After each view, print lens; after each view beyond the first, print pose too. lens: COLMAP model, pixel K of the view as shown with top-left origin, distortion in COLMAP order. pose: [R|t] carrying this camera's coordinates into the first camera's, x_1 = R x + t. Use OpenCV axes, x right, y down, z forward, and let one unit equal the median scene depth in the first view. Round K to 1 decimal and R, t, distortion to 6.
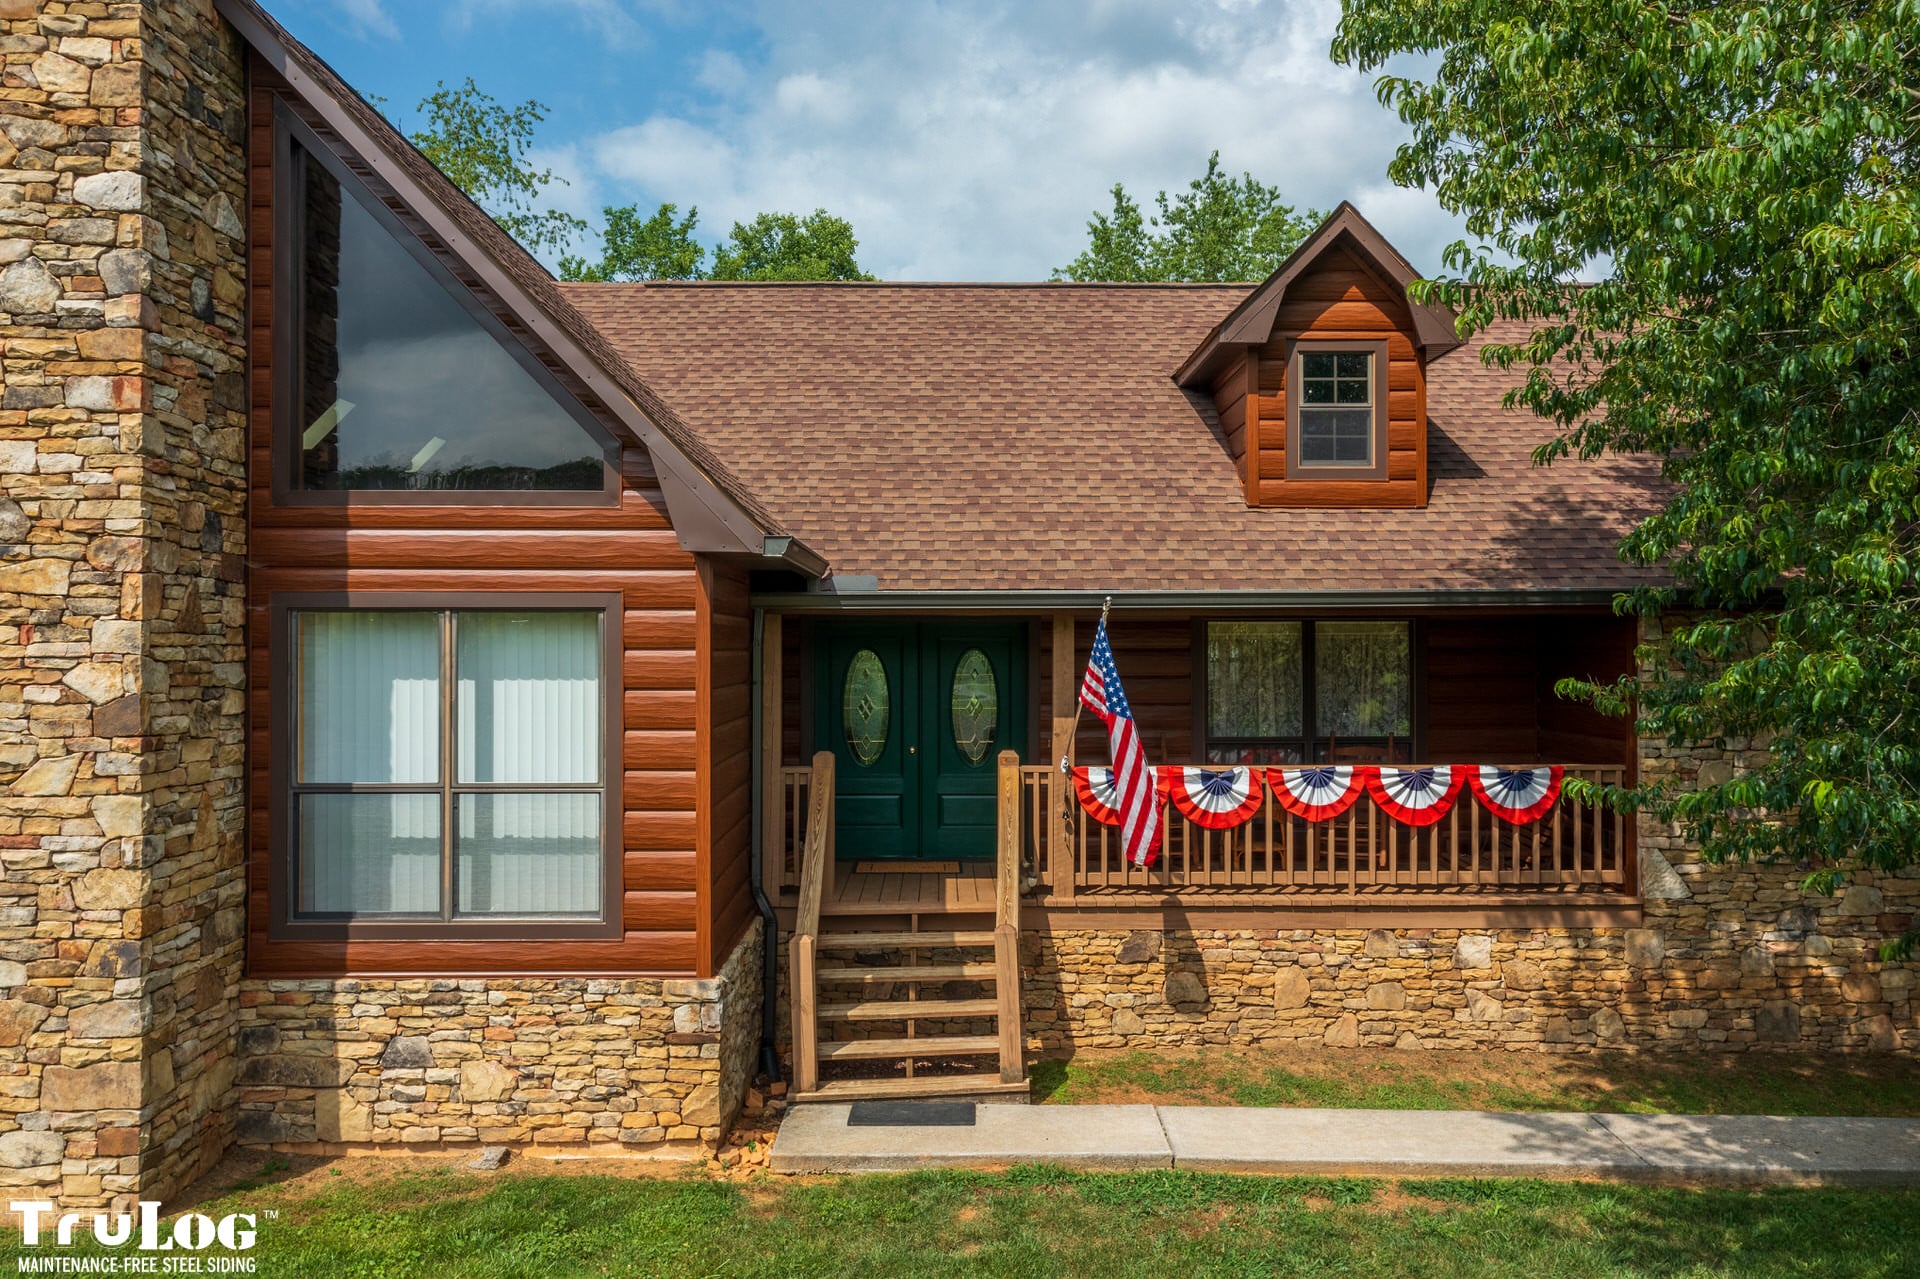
lens RADIAL K [[1549.8, 0, 963.0], [0, 1549.8, 634.9], [0, 0, 1]] dist [0.004008, 0.012346]
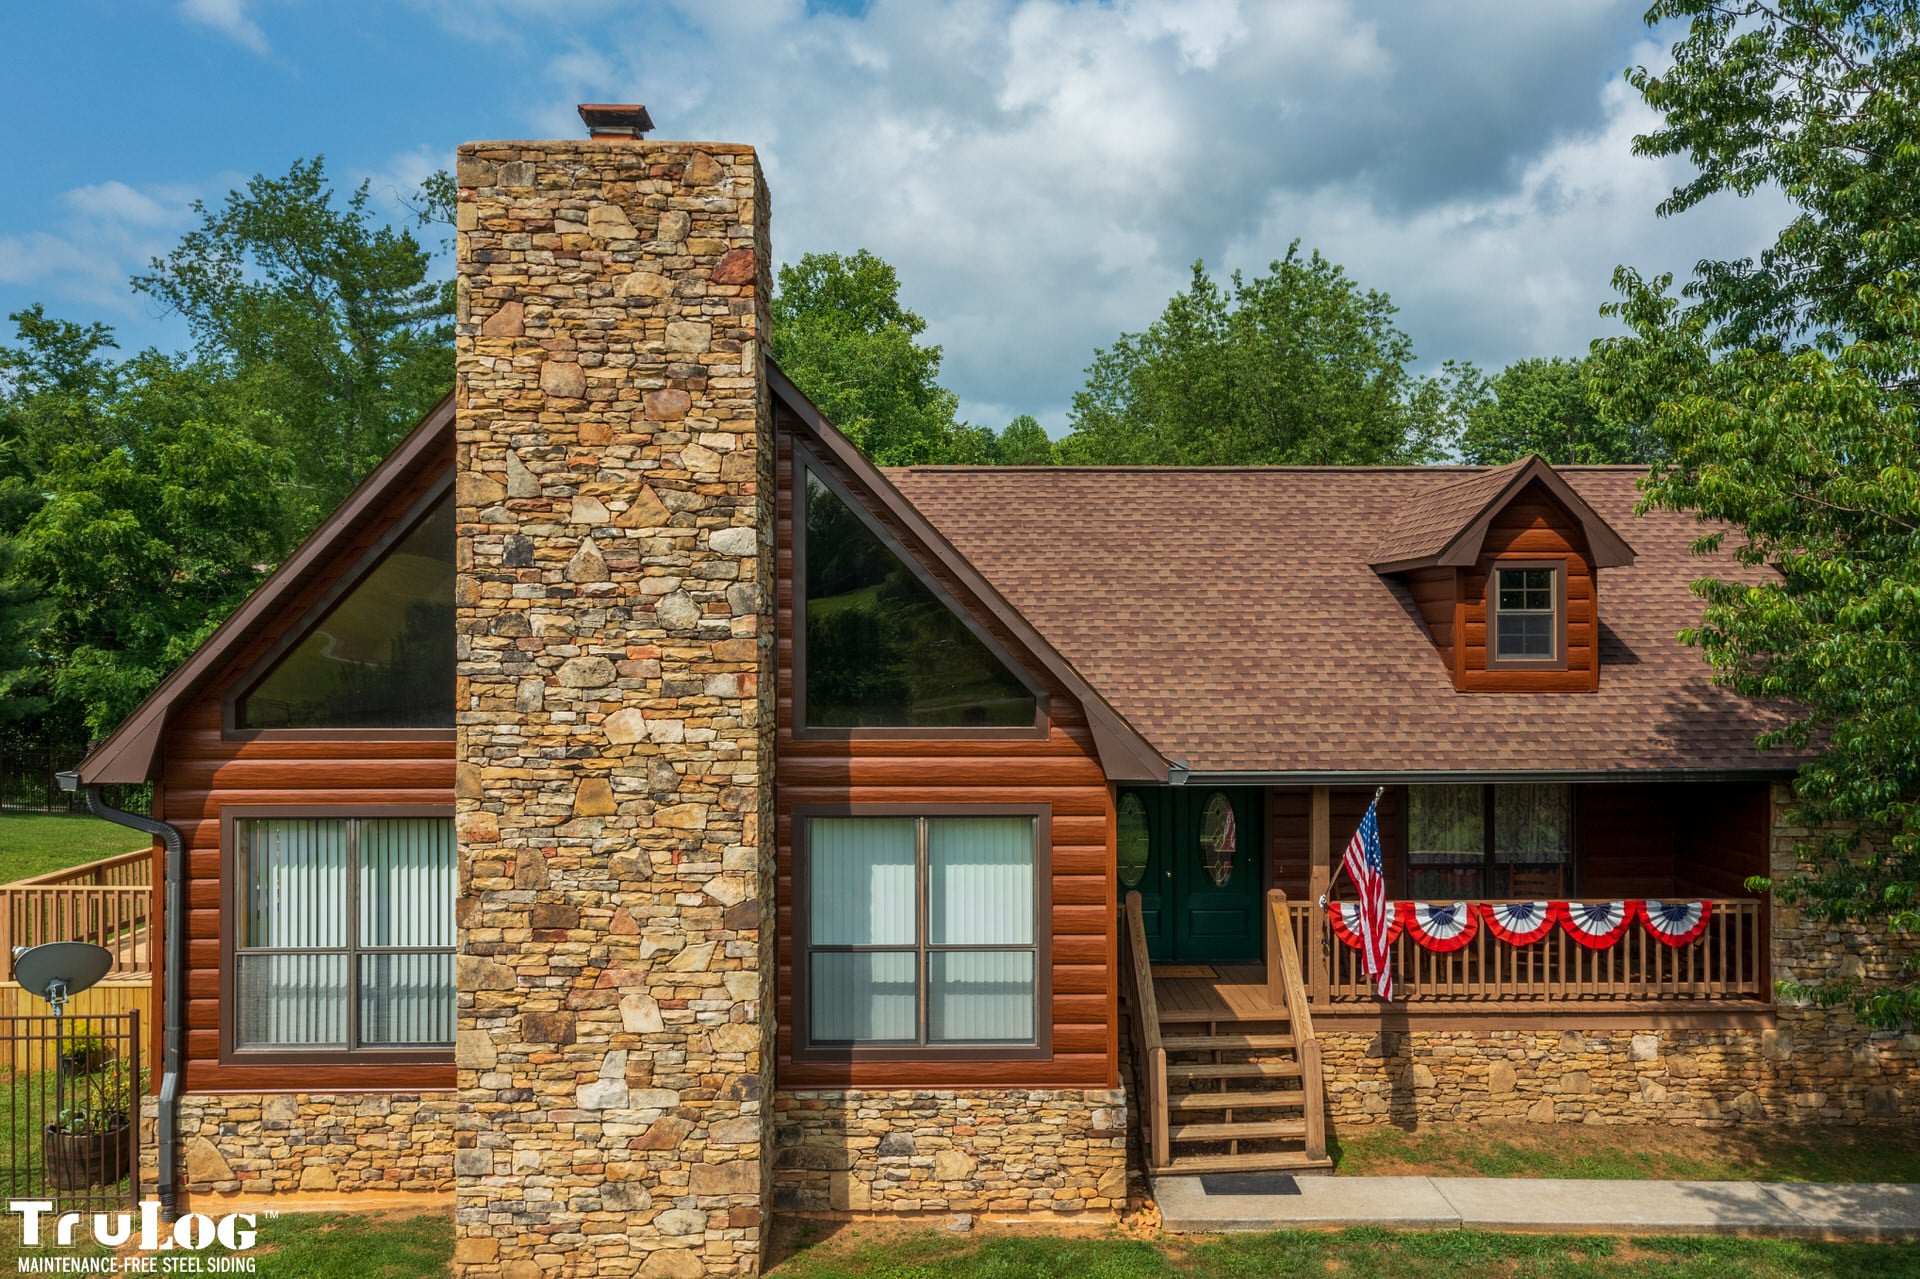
lens RADIAL K [[1549.8, 0, 963.0], [0, 1549.8, 634.9], [0, 0, 1]] dist [0.004008, 0.012346]
pose [[0.999981, -0.001413, 0.005964, -0.303858], [0.001411, 0.999999, 0.000311, -0.174537], [-0.005964, -0.000302, 0.999982, -0.351963]]
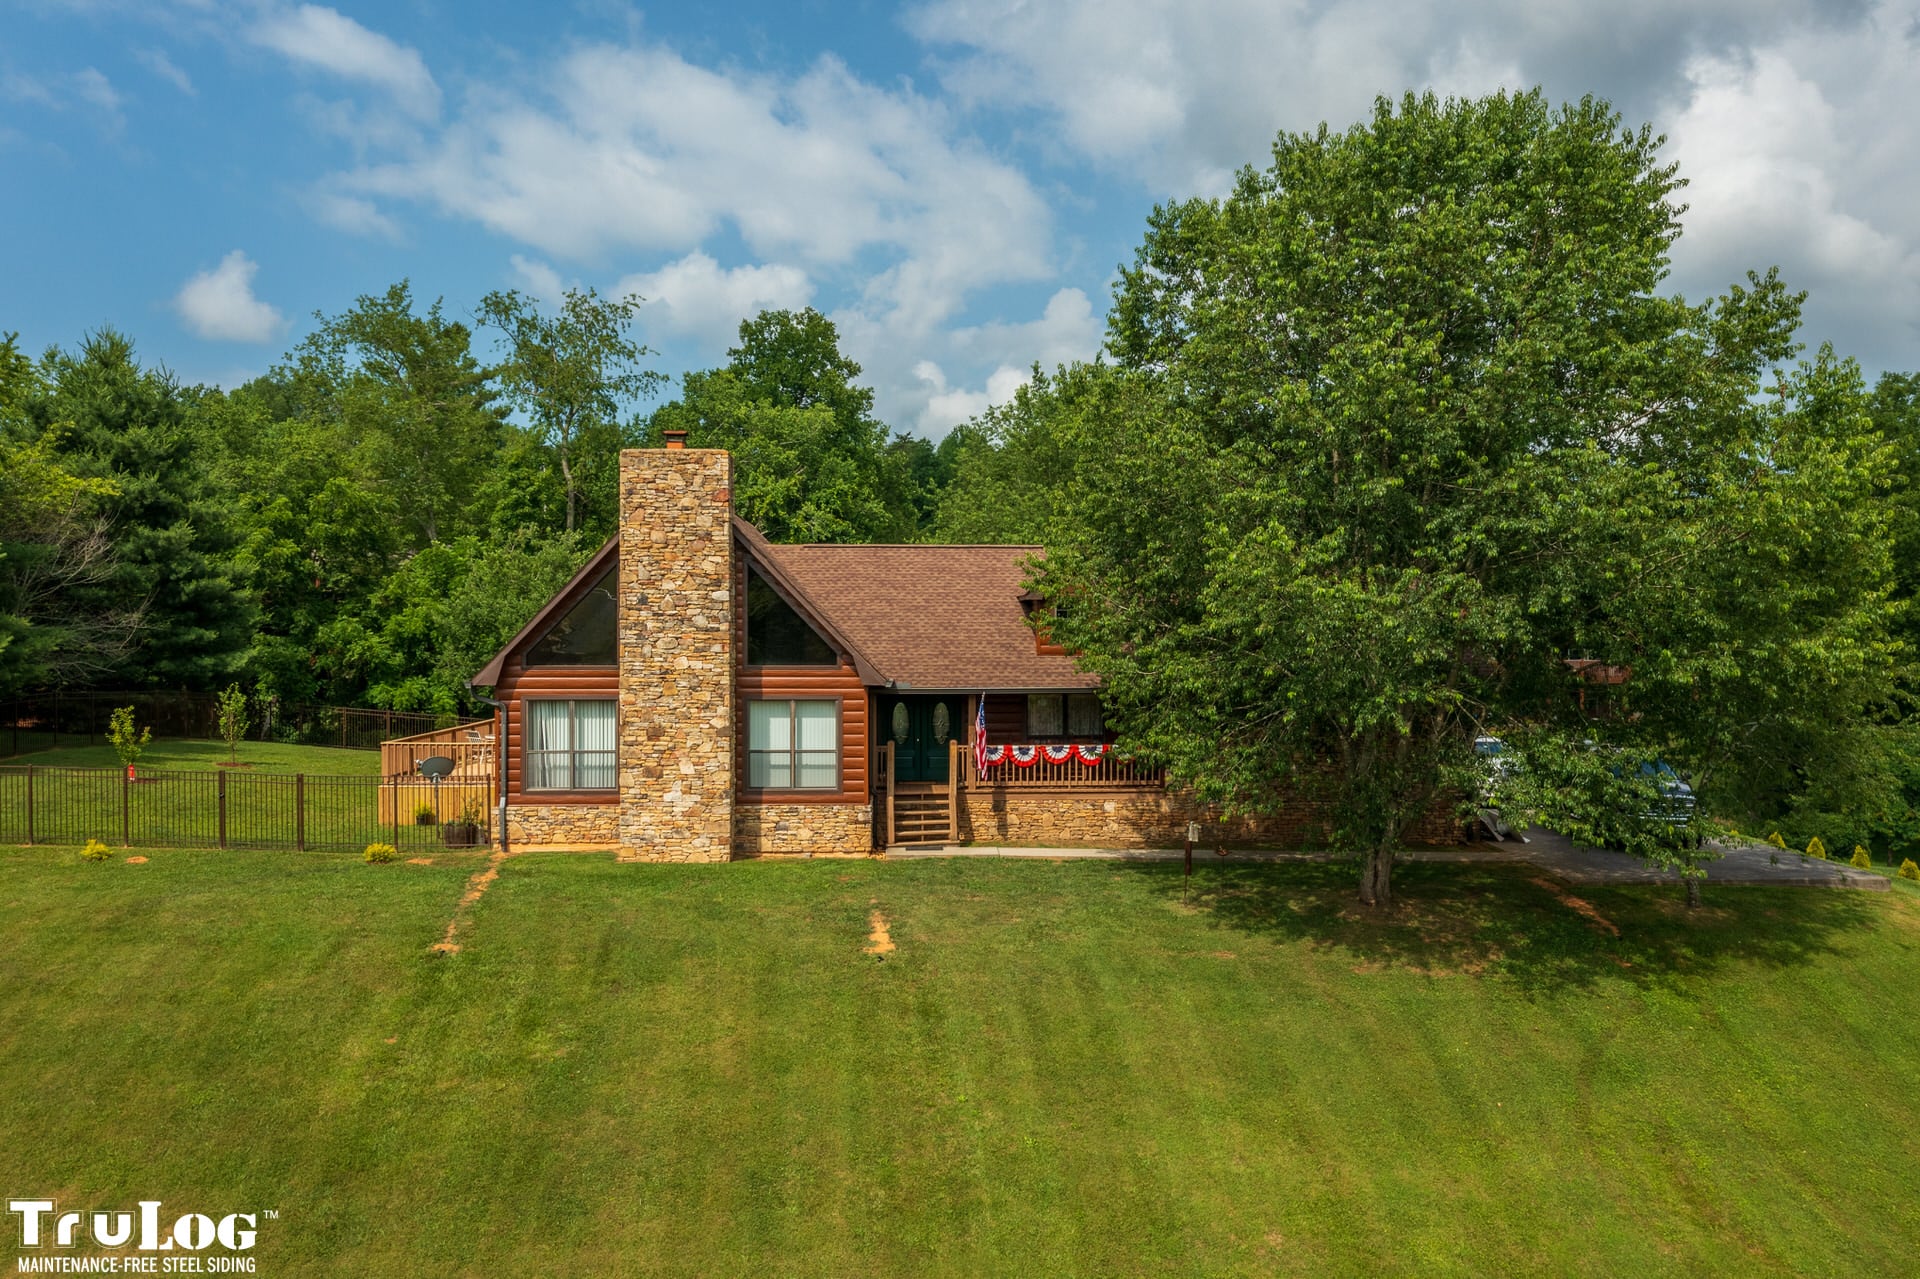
lens RADIAL K [[1531.8, 0, 964.2], [0, 1531.8, 641.0], [0, 0, 1]] dist [-0.005384, 0.010404]
pose [[0.999423, 0.001284, 0.033942, -0.063894], [-0.001666, 0.999935, 0.011250, -0.188637], [-0.033925, -0.011300, 0.999360, -2.454285]]
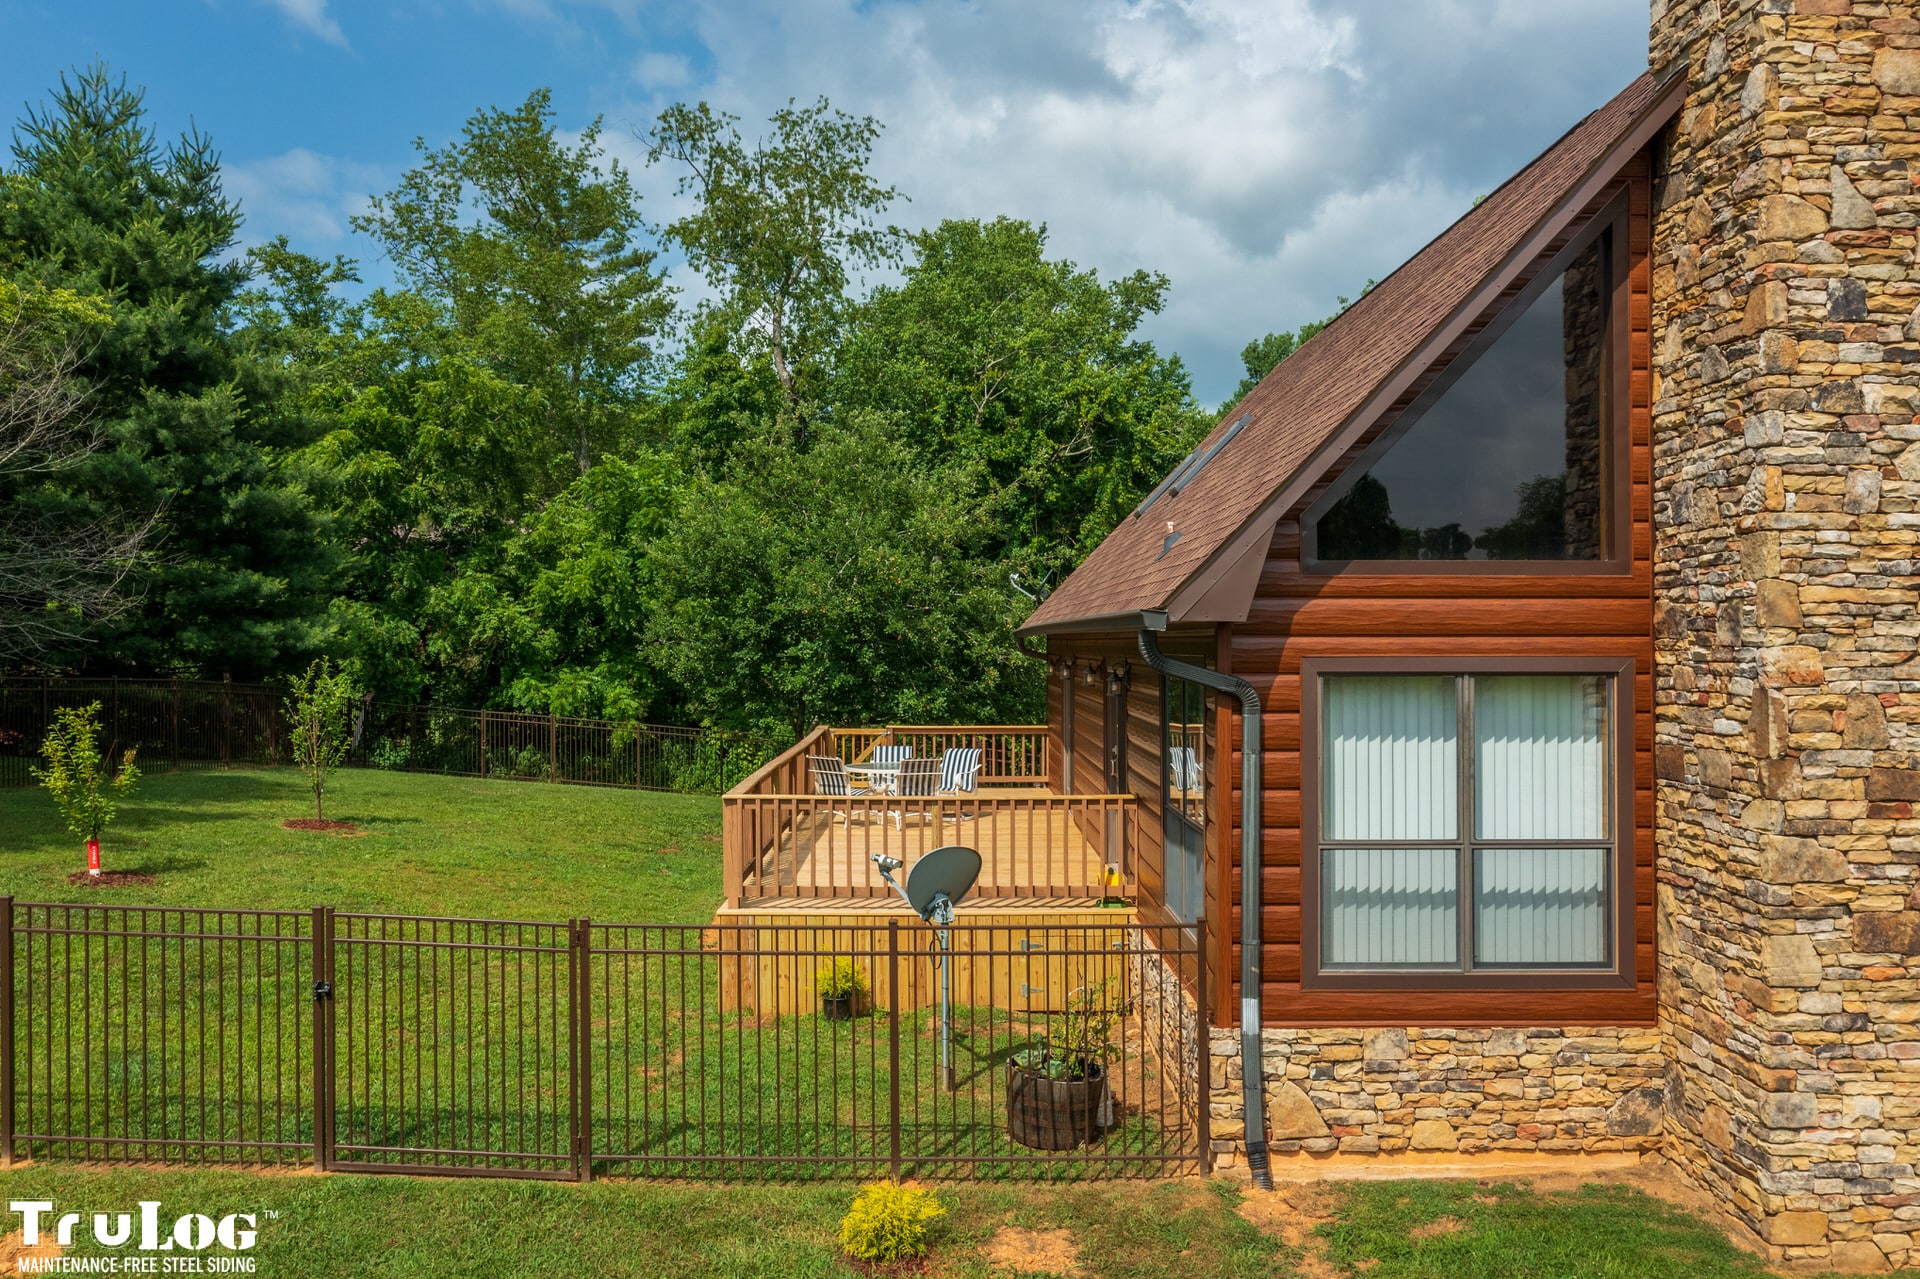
lens RADIAL K [[1544.0, 0, 960.9], [0, 1544.0, 628.7], [0, 0, 1]] dist [0.005417, 0.000327]
pose [[0.999999, -0.000091, 0.001228, -1.166319], [0.000093, 0.999999, -0.001728, -0.044968], [-0.001228, 0.001728, 0.999998, -0.047555]]
